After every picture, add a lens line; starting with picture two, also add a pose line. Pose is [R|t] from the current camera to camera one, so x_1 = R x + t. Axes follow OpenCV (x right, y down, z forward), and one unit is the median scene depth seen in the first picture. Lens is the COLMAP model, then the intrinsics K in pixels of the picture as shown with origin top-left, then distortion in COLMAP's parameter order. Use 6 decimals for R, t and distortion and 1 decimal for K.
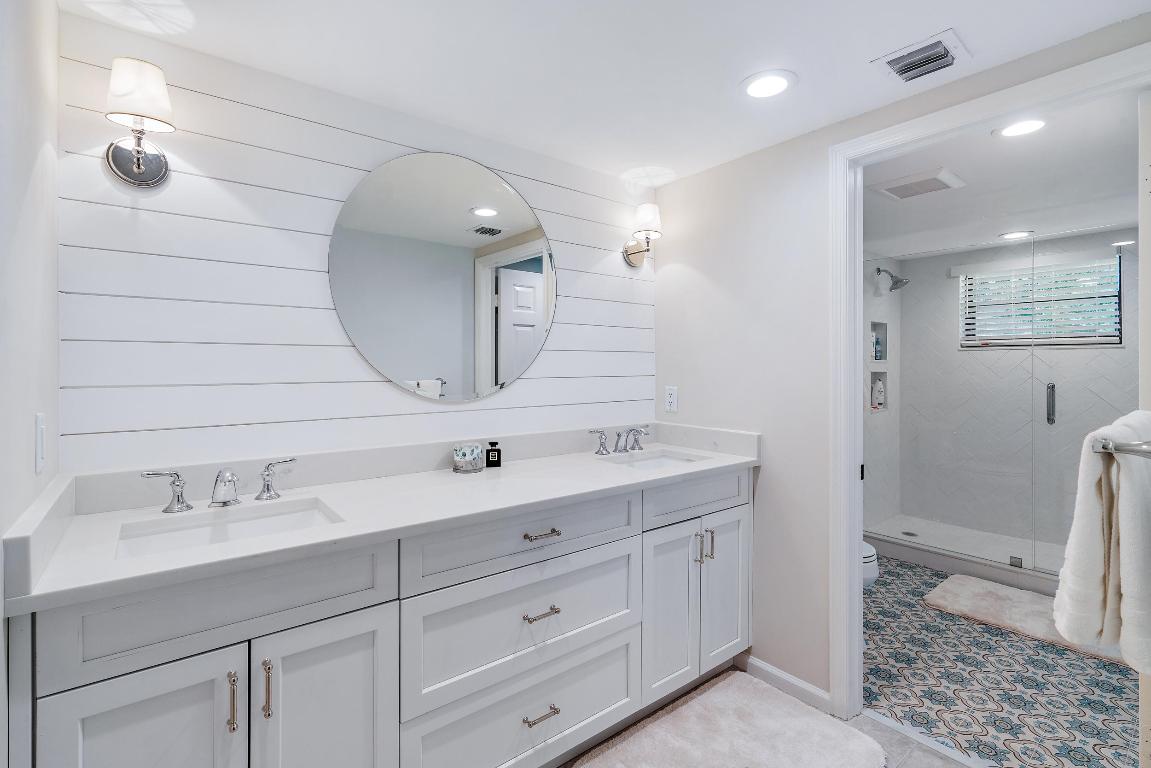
lens RADIAL K [[525.9, 0, 579.5], [0, 525.9, 367.7], [0, 0, 1]] dist [-0.003173, 0.001564]
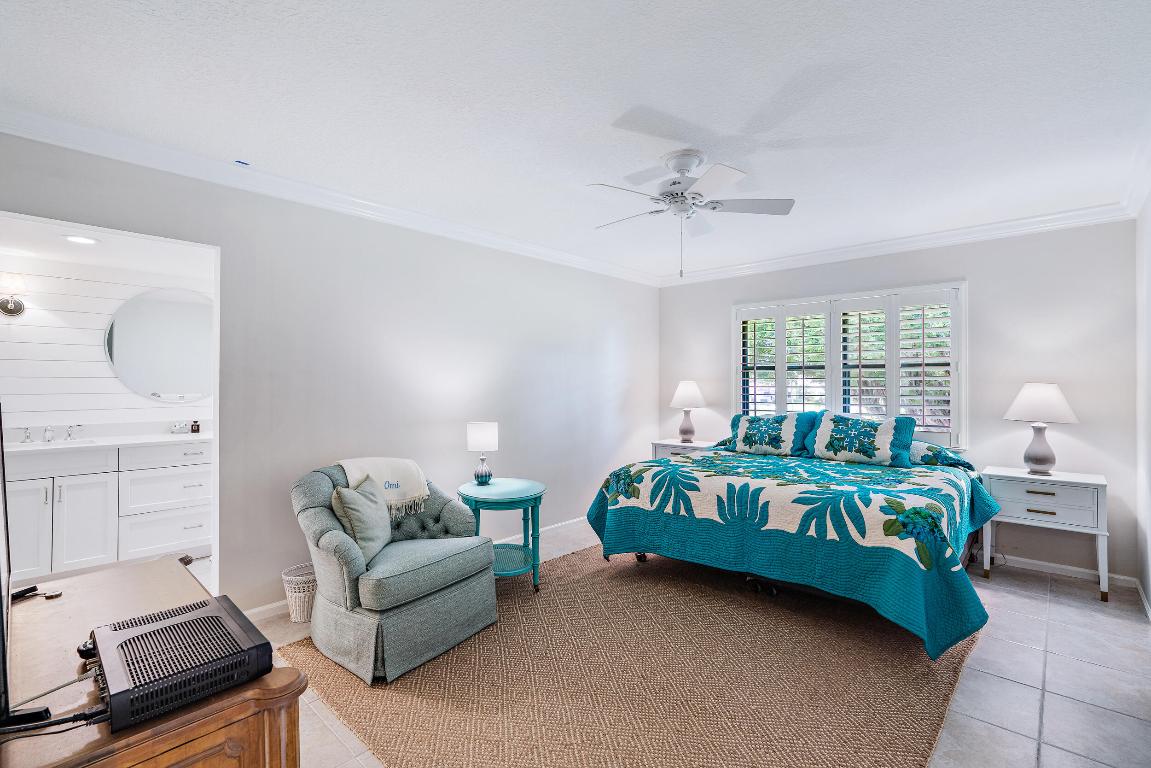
lens RADIAL K [[525.9, 0, 578.9], [0, 525.9, 378.9], [0, 0, 1]] dist [-0.003173, 0.001564]
pose [[0.990577, -0.002190, 0.136942, 0.561076], [0.003353, 0.999960, -0.008261, -0.004915], [-0.136918, 0.008642, 0.990545, -0.692421]]
